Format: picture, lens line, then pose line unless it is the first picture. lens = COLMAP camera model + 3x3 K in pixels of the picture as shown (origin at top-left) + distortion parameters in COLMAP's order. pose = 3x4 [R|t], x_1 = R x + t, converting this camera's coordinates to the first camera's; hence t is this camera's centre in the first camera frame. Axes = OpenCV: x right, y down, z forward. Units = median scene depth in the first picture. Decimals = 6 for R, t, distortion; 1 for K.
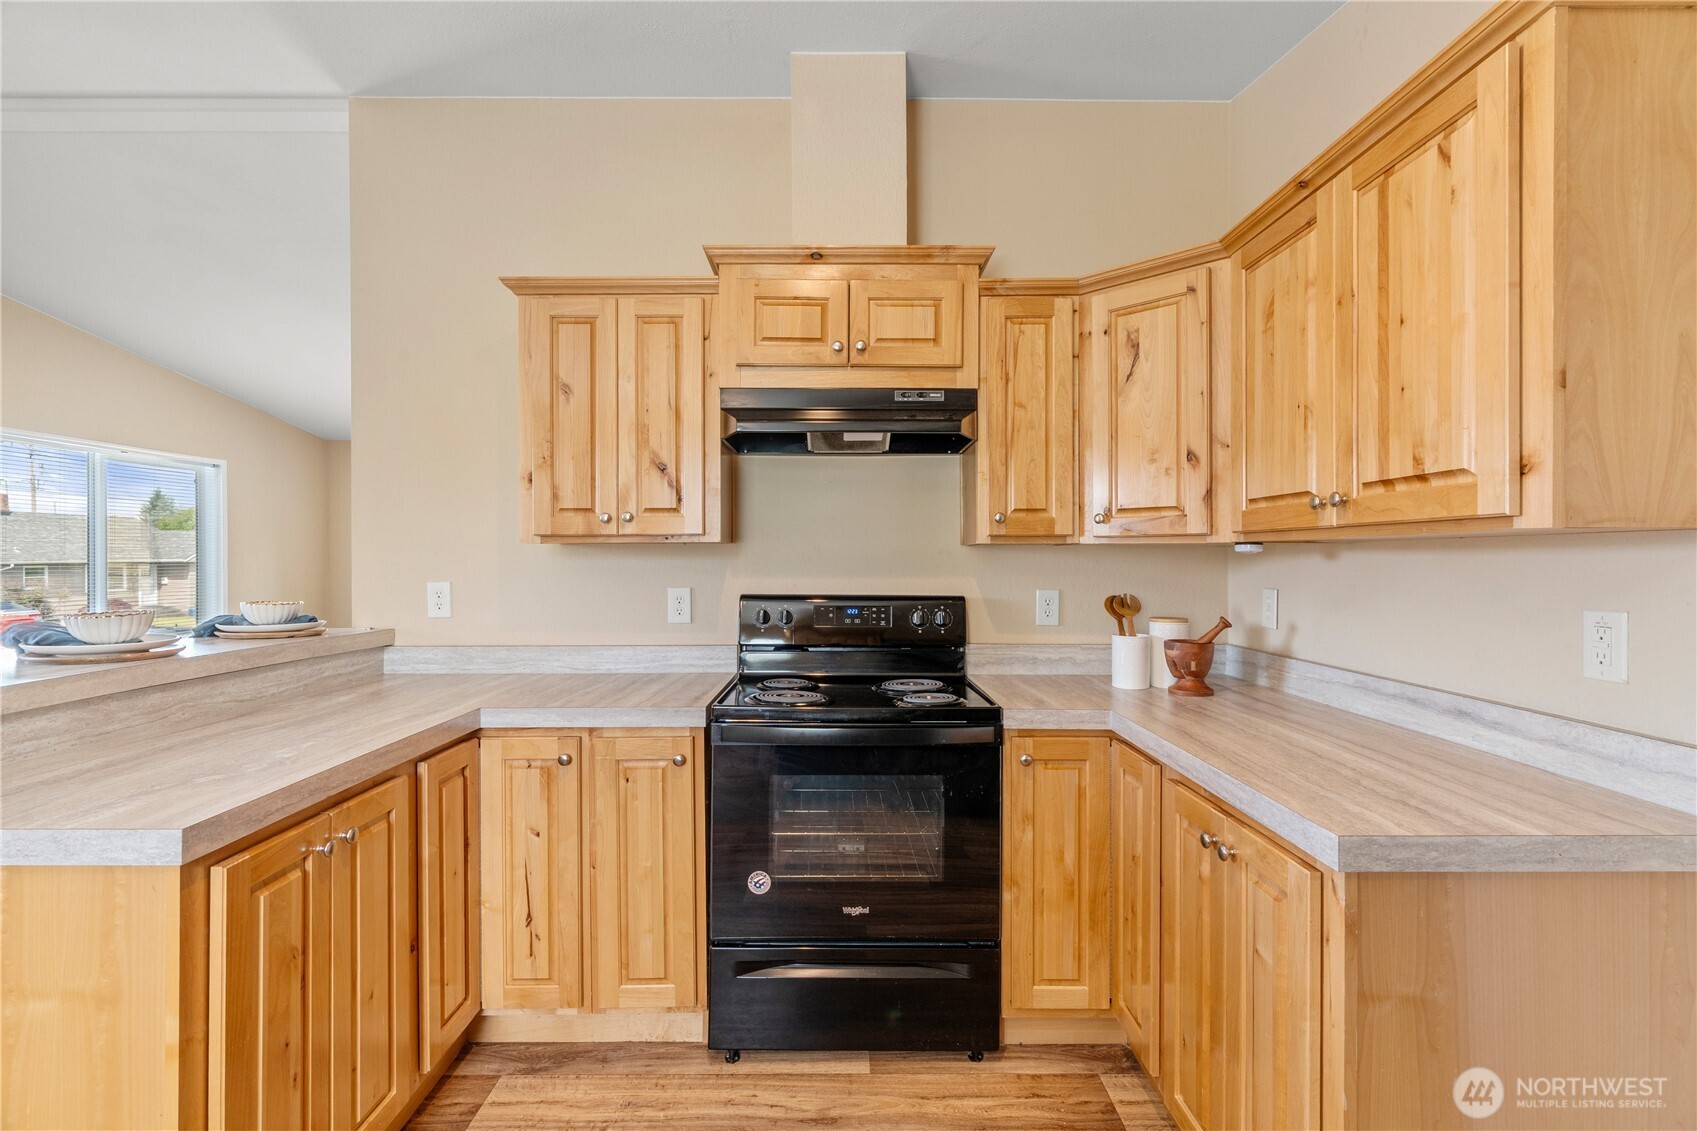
lens RADIAL K [[773.6, 0, 849.3], [0, 773.6, 560.2], [0, 0, 1]] dist [-0.003474, -0.000109]
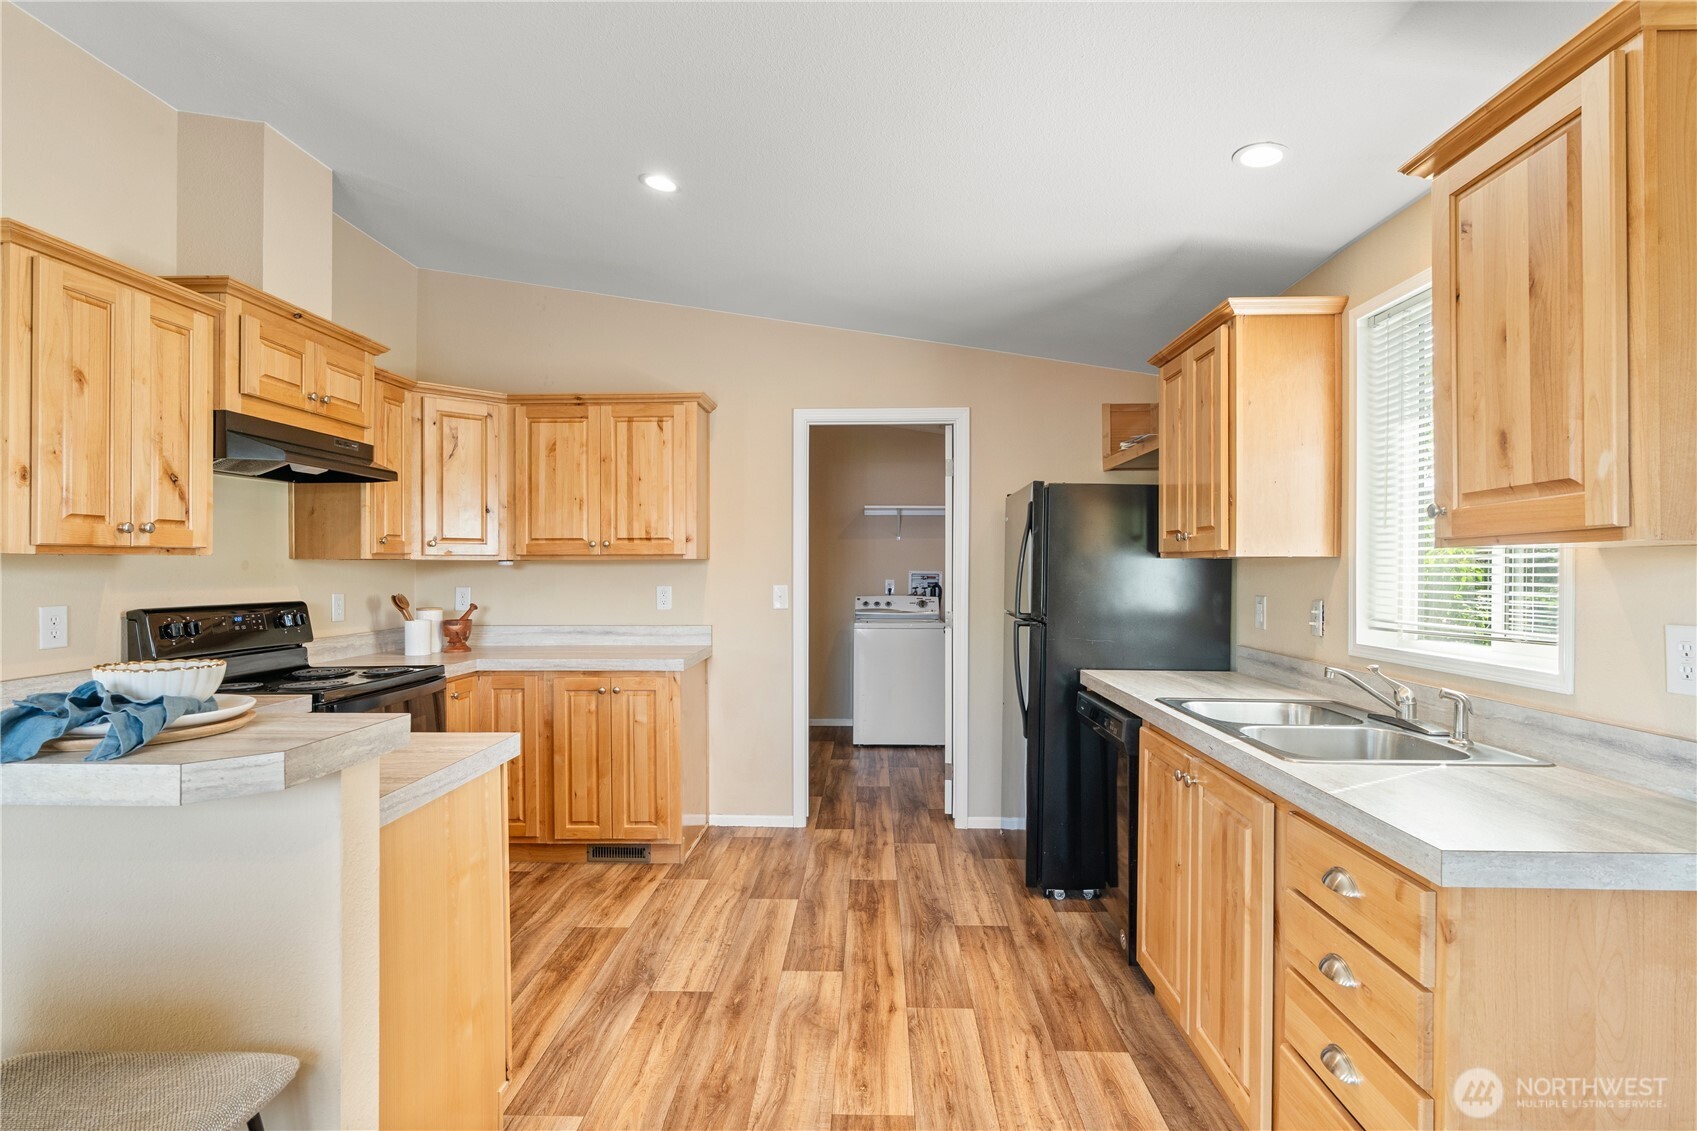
lens RADIAL K [[818.1, 0, 853.6], [0, 818.1, 575.9], [0, 0, 1]] dist [-0.003520, 0.000156]
pose [[0.029260, -0.012689, 0.999491, -1.307781], [0.005467, 0.999906, 0.012534, -0.005219], [-0.999557, 0.005097, 0.029327, 0.115773]]
